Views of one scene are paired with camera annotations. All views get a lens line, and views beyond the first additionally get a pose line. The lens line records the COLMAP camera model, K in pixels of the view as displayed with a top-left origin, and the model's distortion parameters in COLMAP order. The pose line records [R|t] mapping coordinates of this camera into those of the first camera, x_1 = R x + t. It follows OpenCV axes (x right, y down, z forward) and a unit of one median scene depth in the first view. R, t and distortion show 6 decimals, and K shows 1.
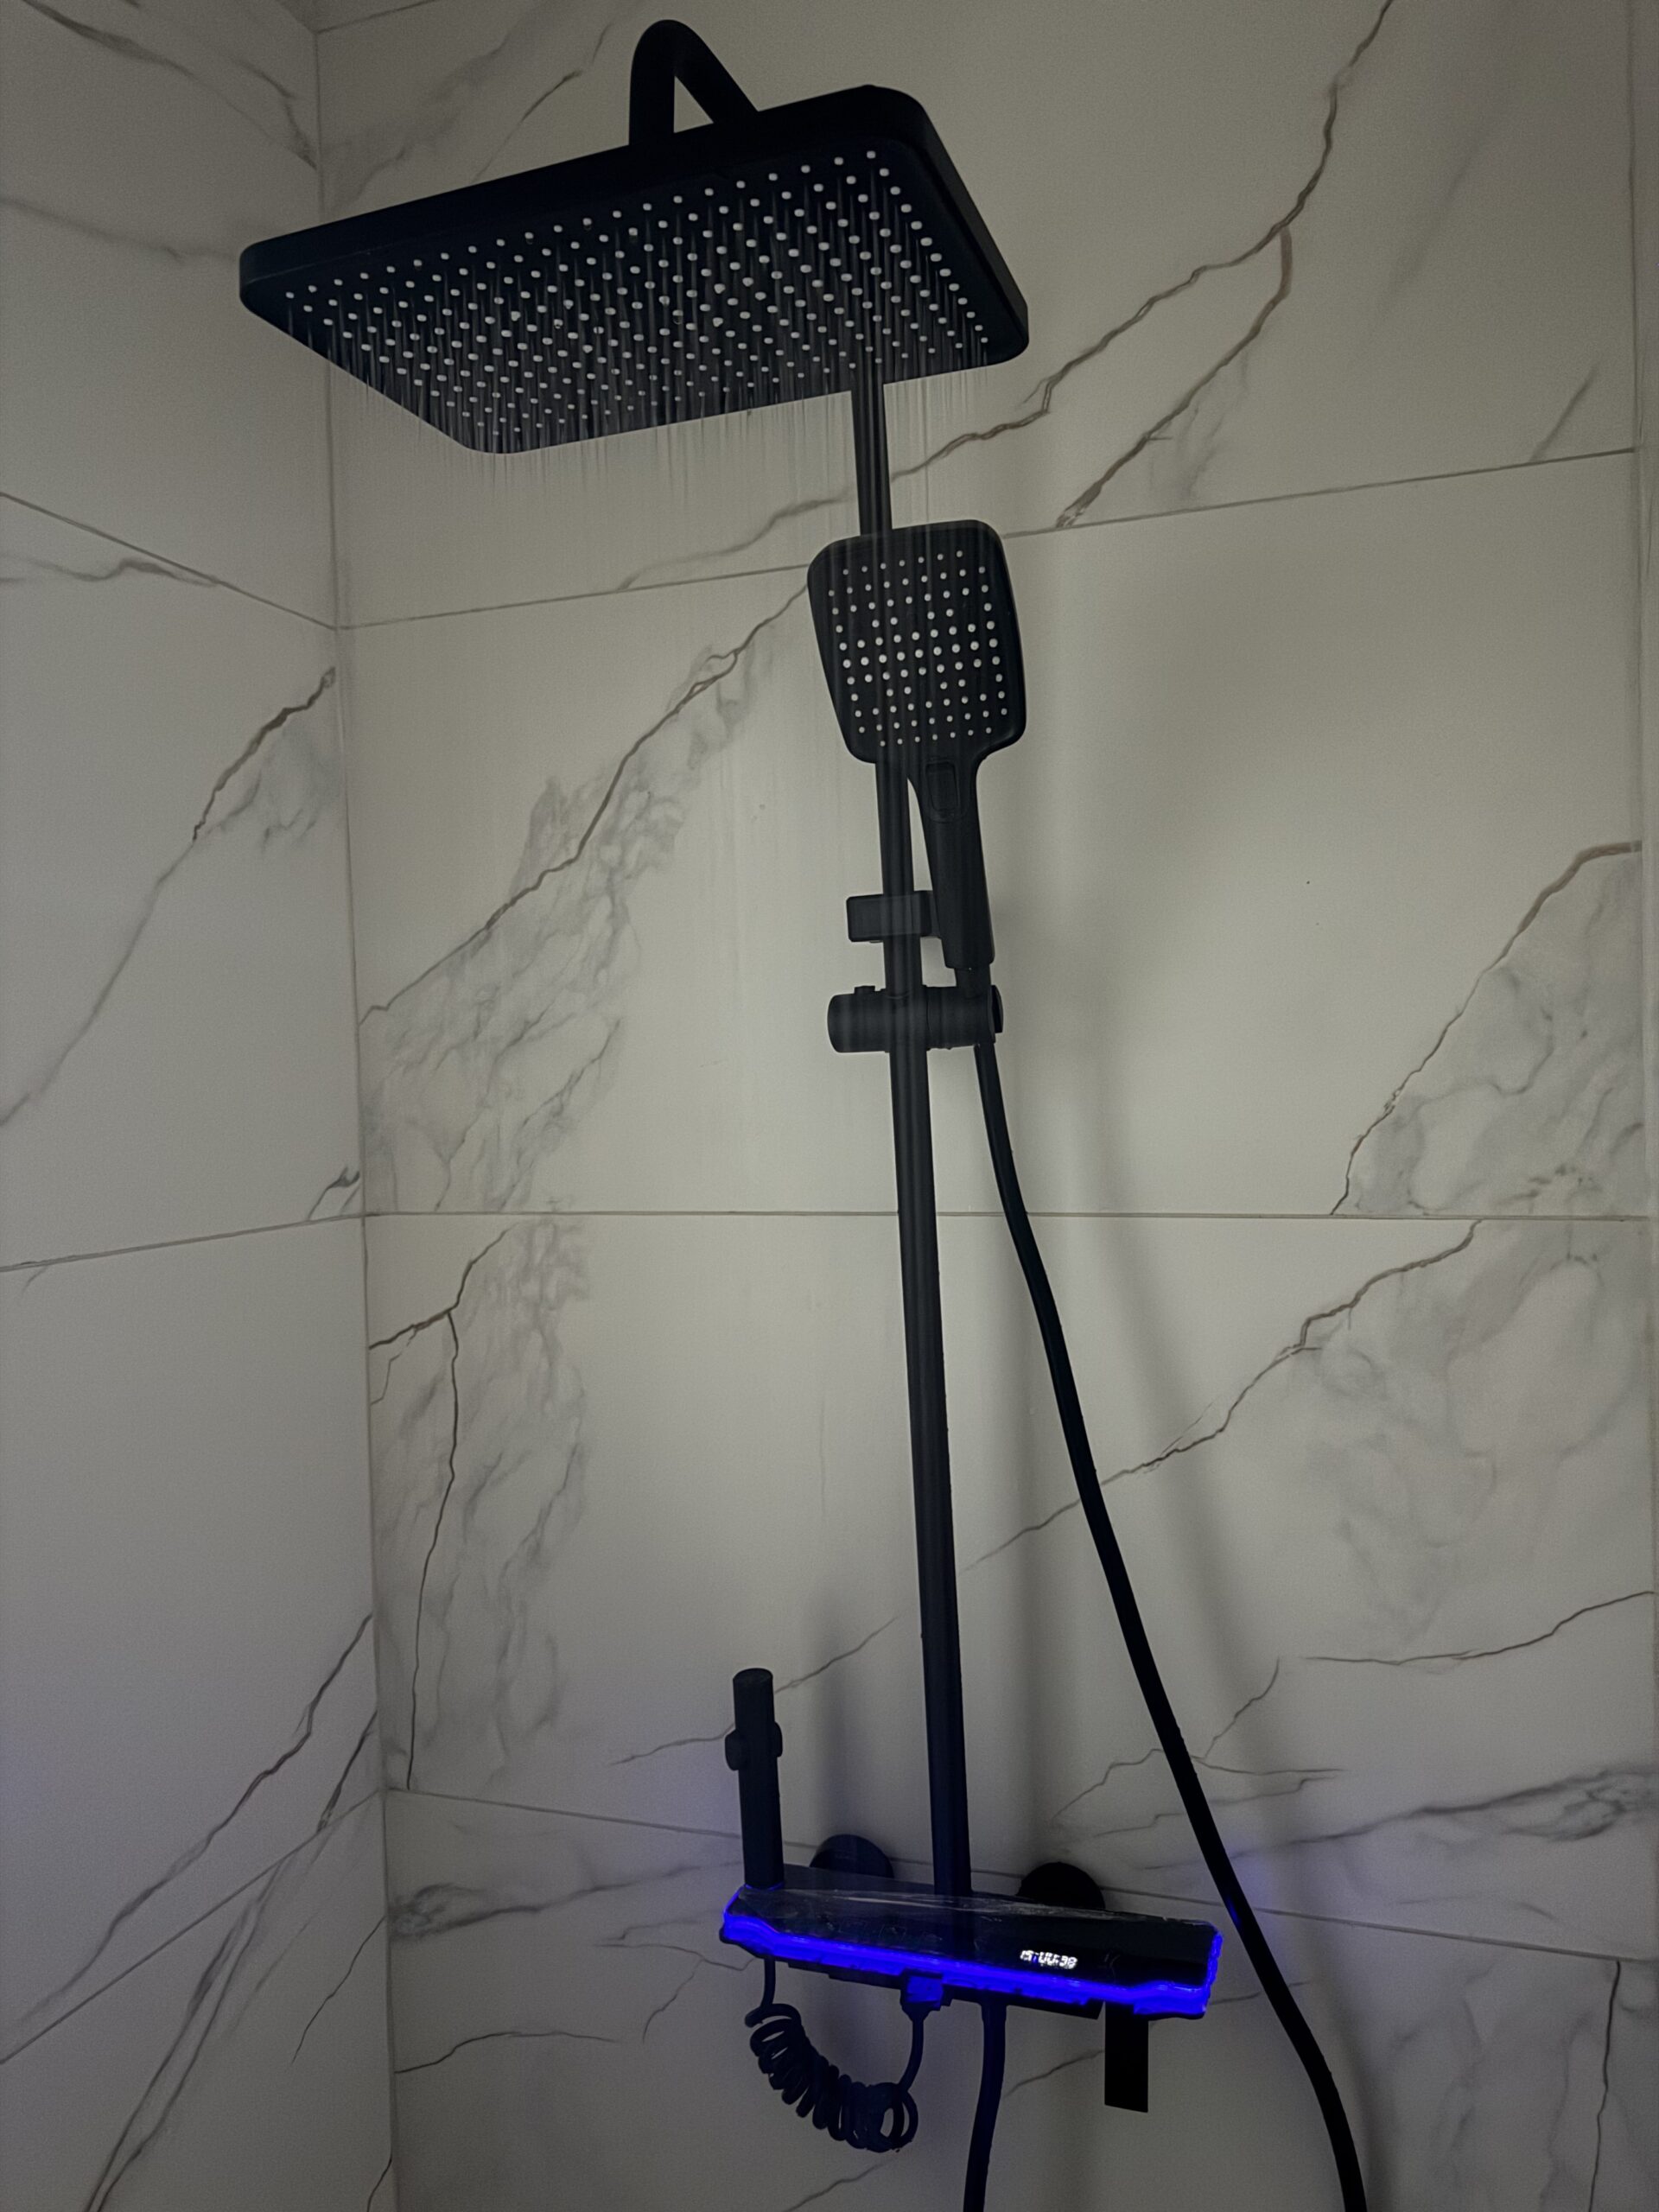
lens RADIAL K [[1553.9, 0, 836.6], [0, 1553.9, 1105.2], [0, 0, 1]] dist [0.061168, -0.086345]
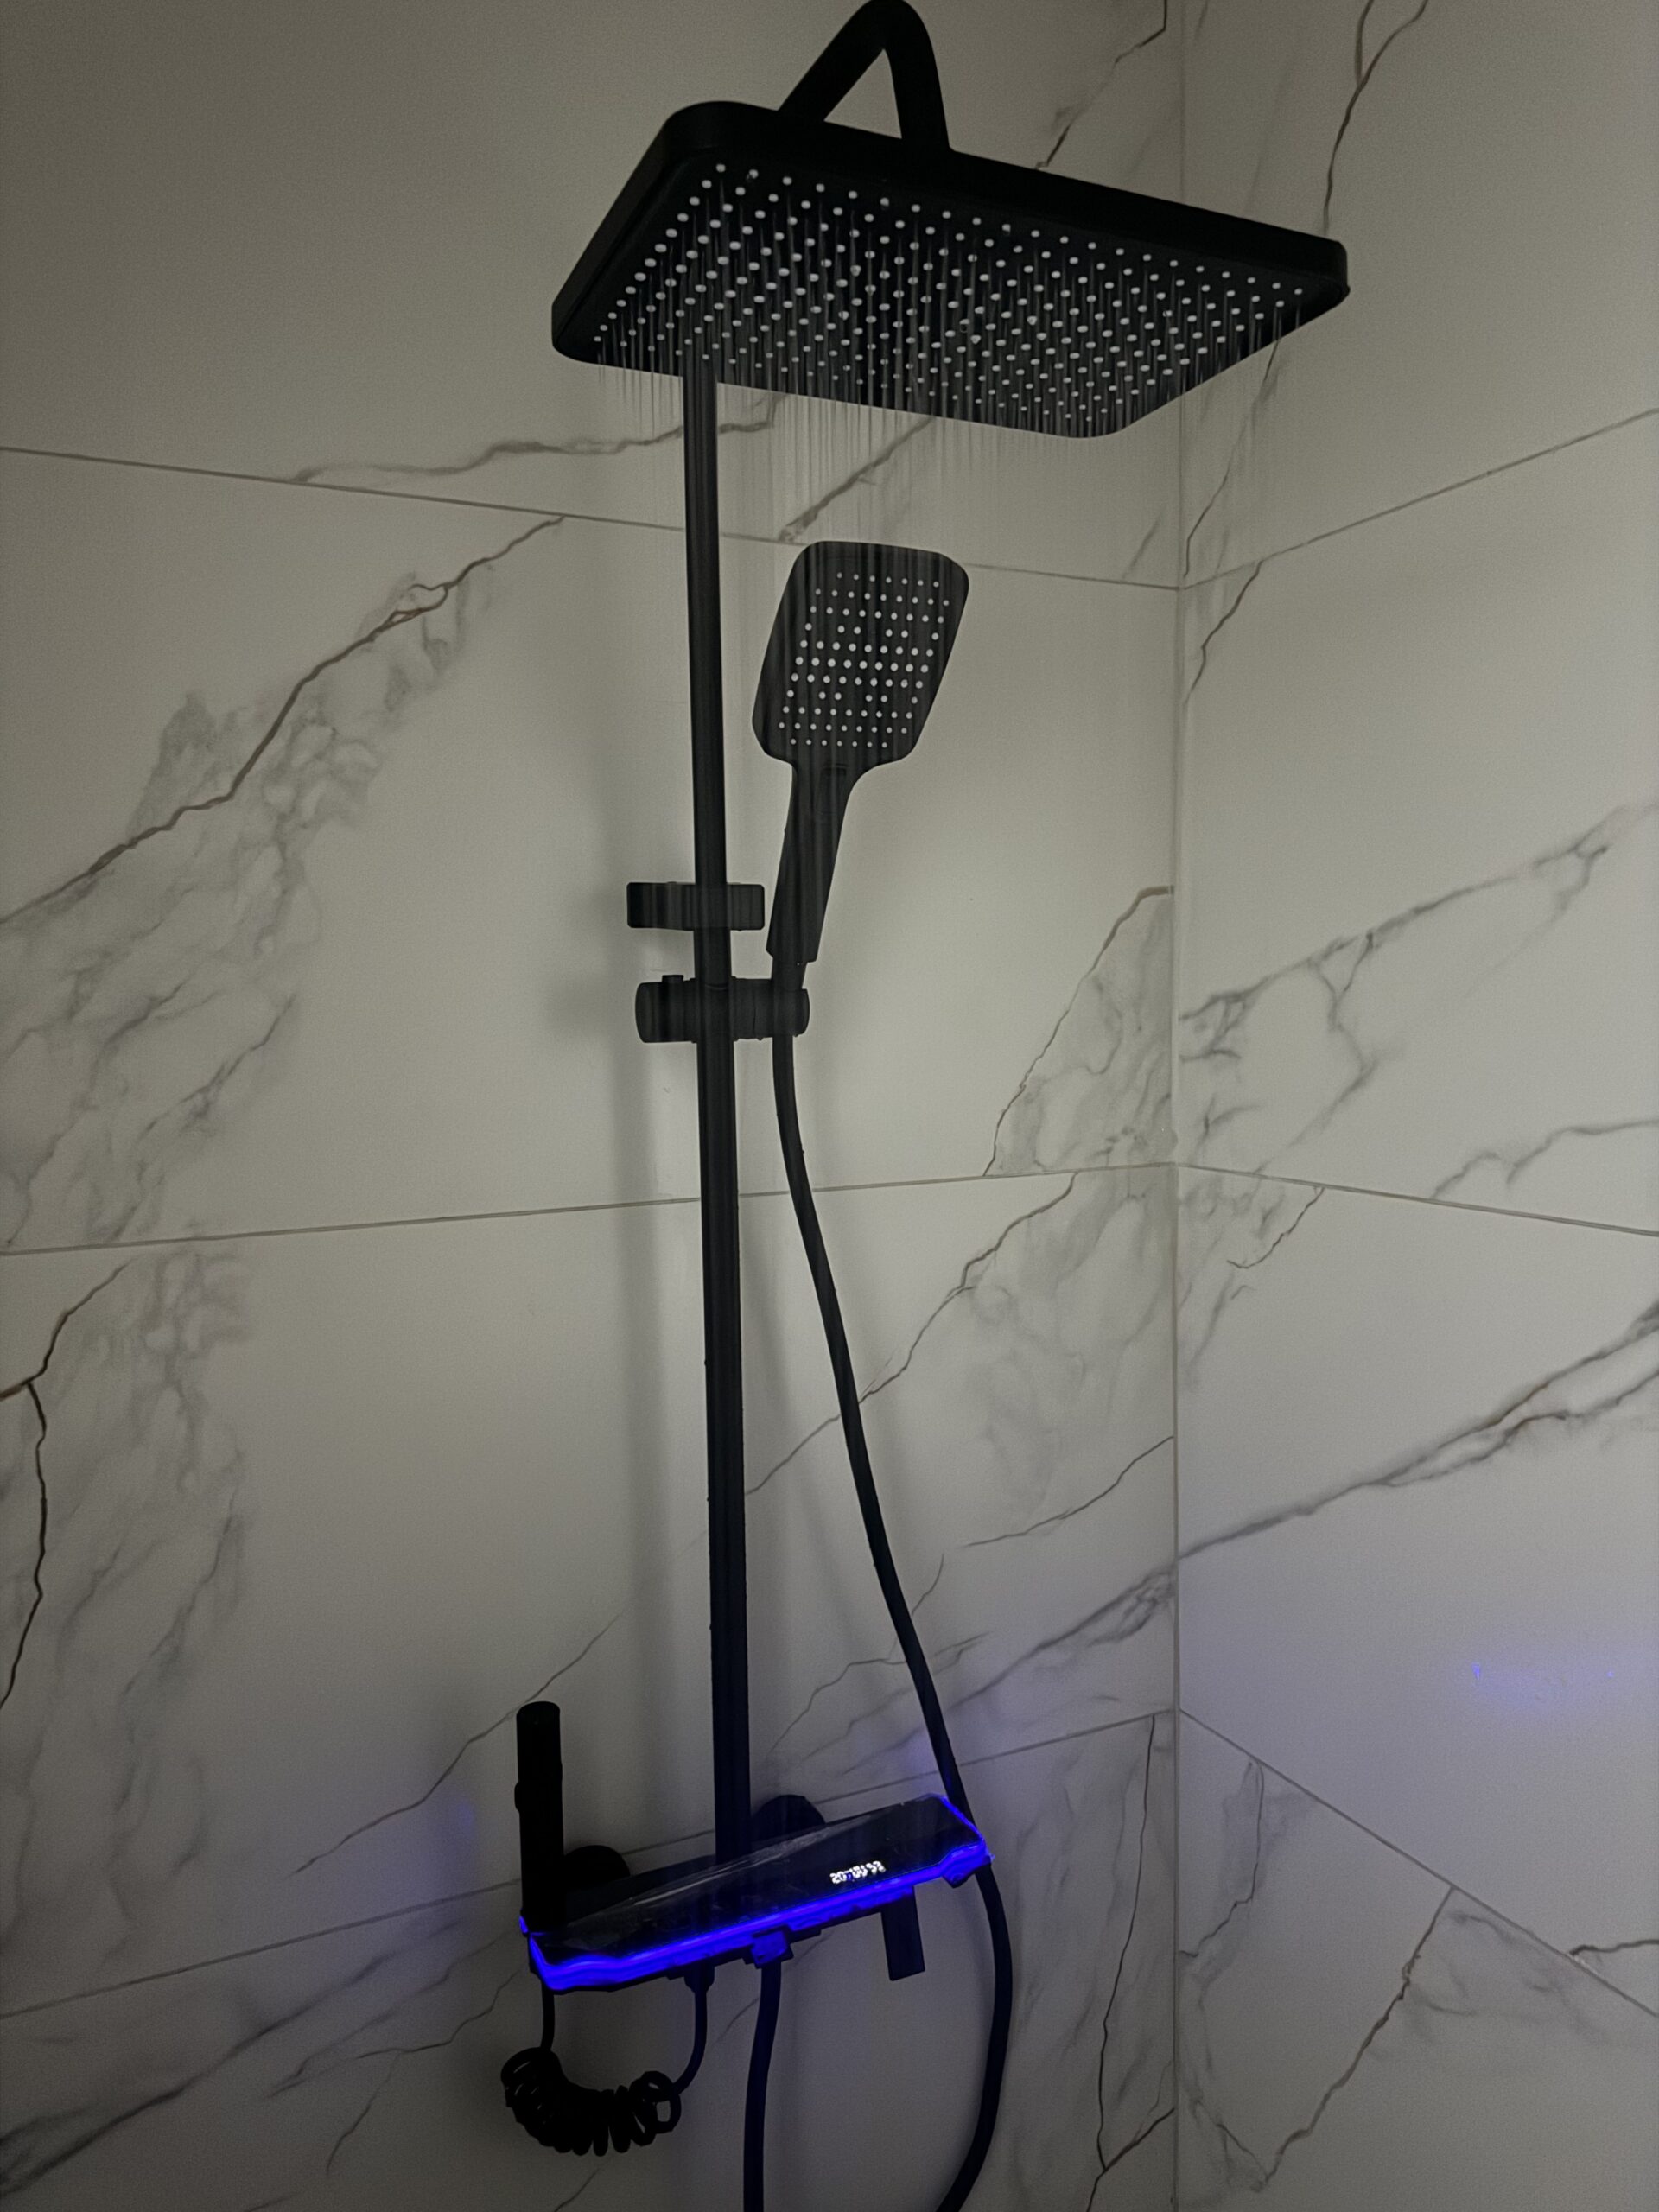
lens RADIAL K [[1553.9, 0, 836.6], [0, 1553.9, 1105.2], [0, 0, 1]] dist [0.061168, -0.086345]
pose [[0.713301, -0.031897, 0.700132, -0.554805], [0.010041, 0.999326, 0.035299, -0.026199], [-0.700786, -0.018149, 0.713140, 0.213081]]
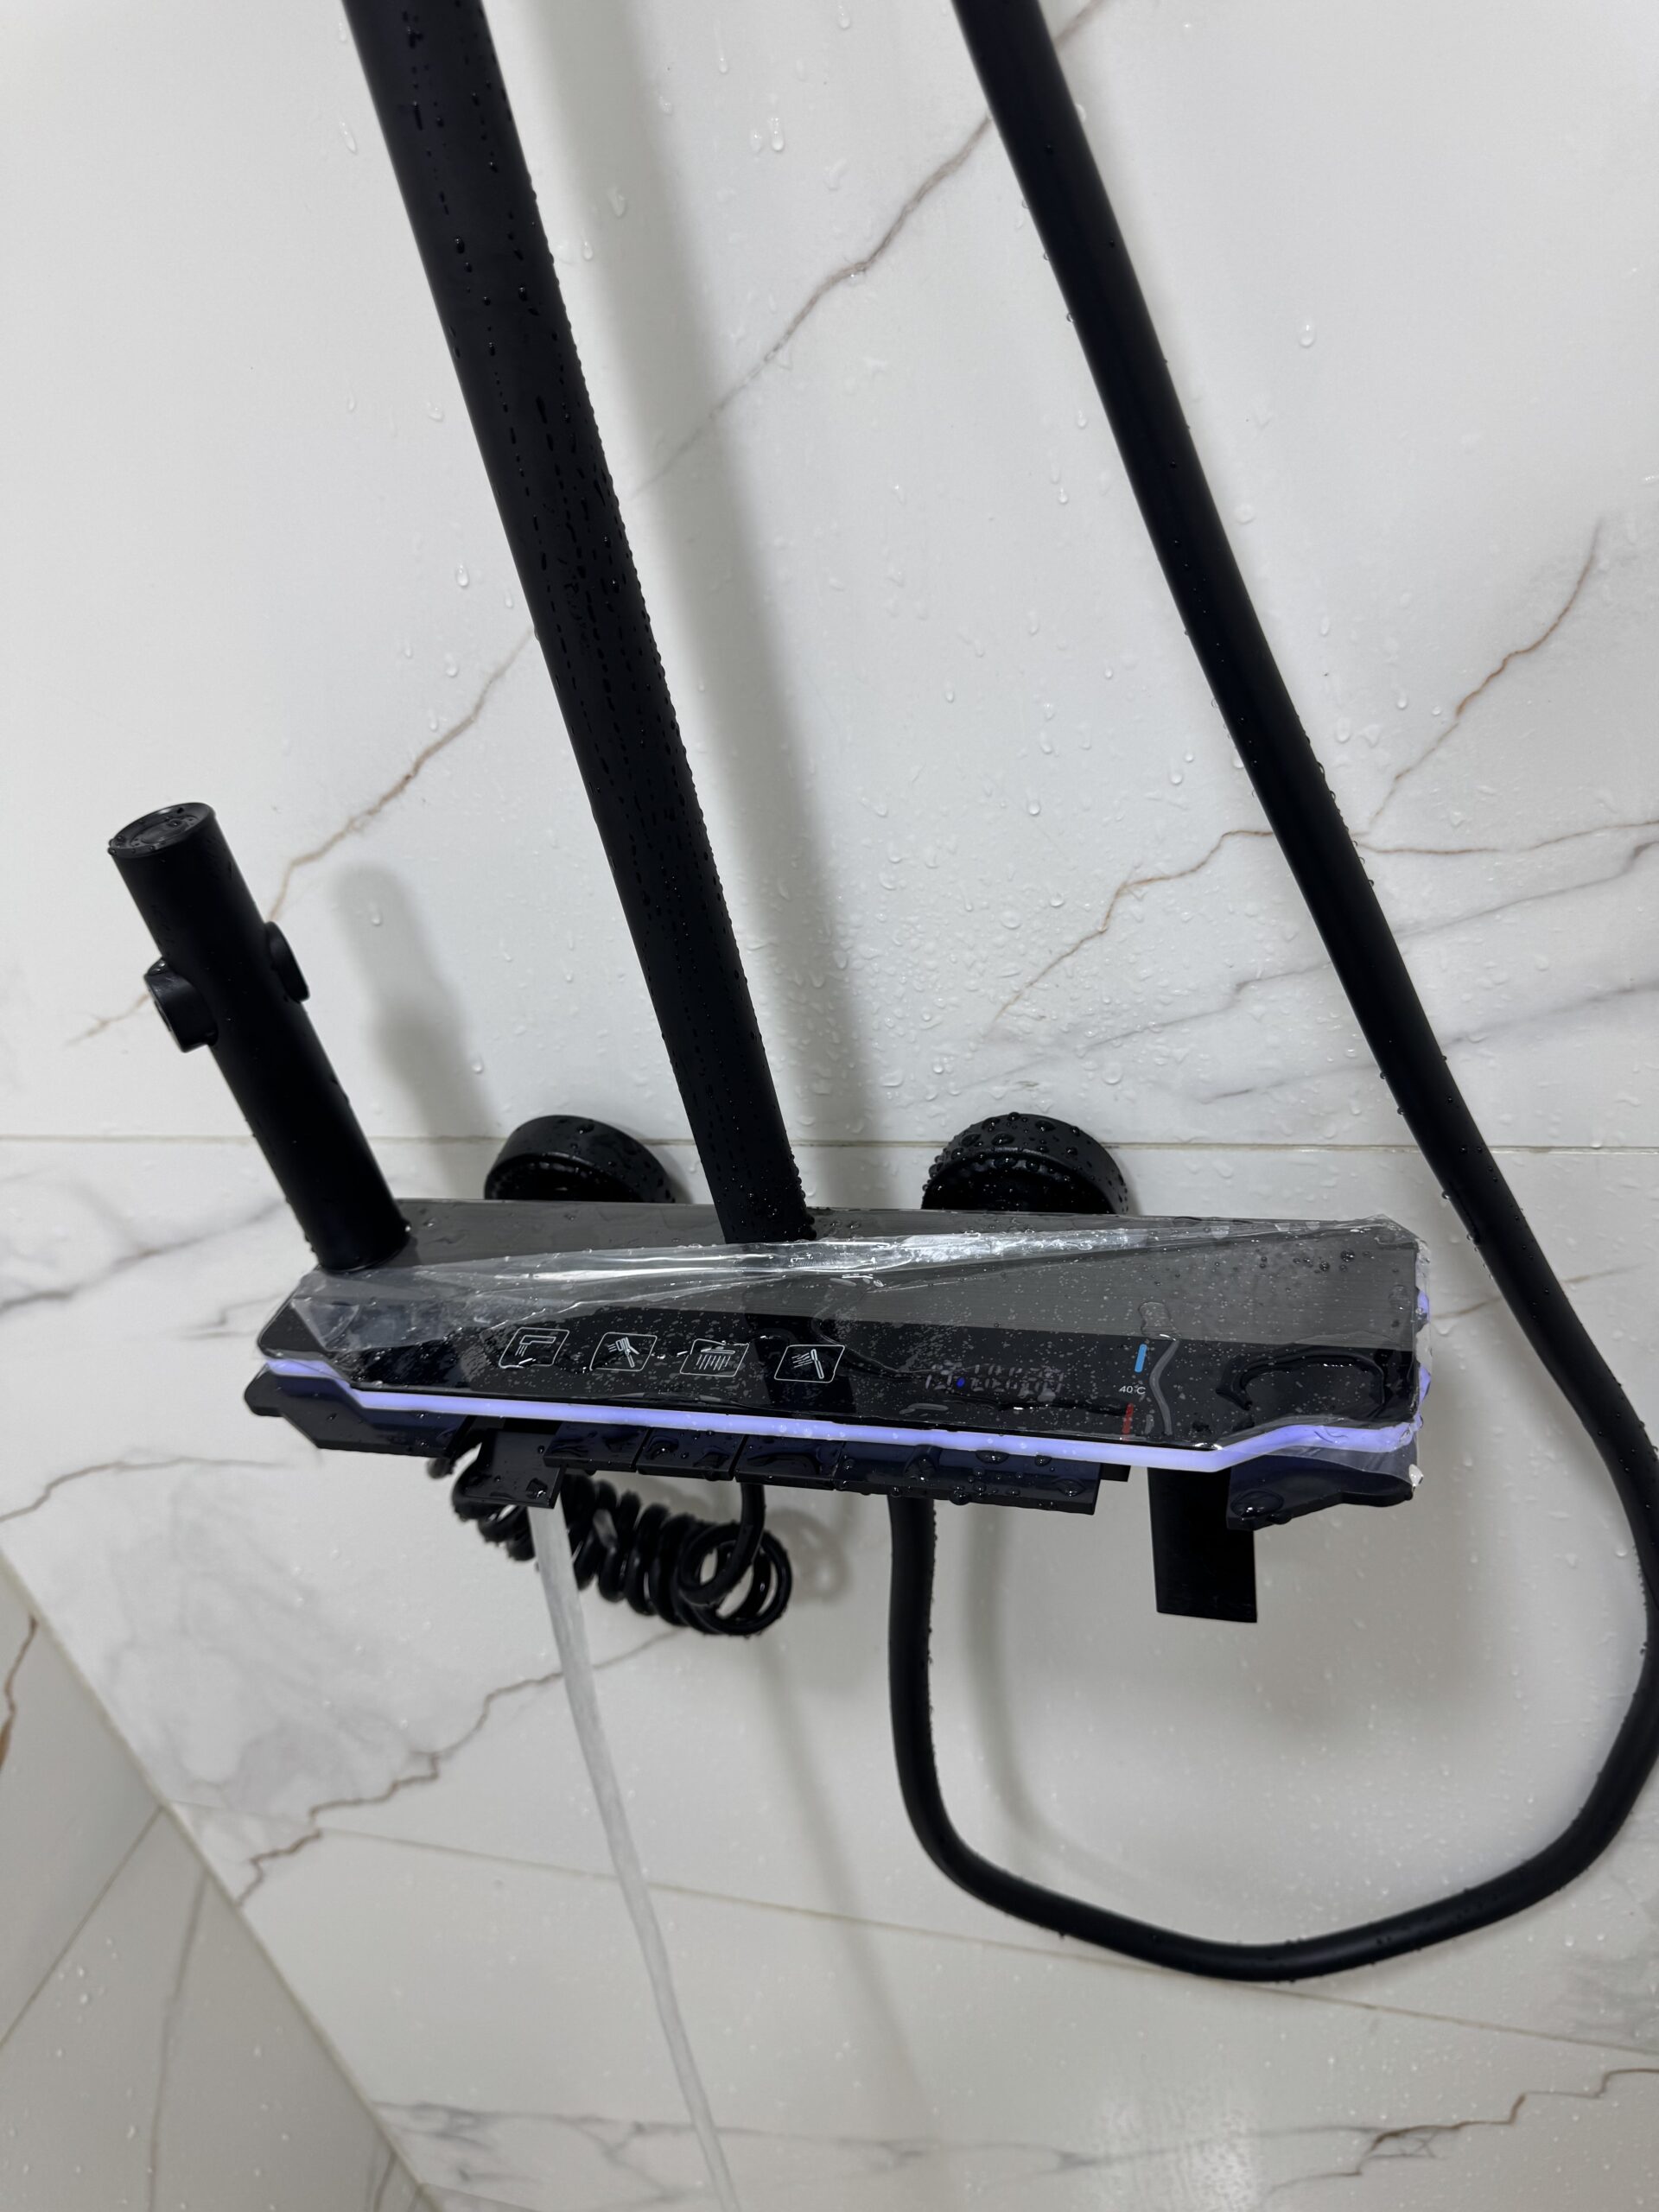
lens RADIAL K [[1619.6, 0, 818.1], [0, 1619.6, 1095.6], [0, 0, 1]] dist [0.009193, -0.054741]
pose [[0.987026, -0.153118, -0.048322, 0.107241], [0.156523, 0.850514, 0.502121, 0.241943], [-0.035785, -0.503170, 0.863446, 0.608347]]
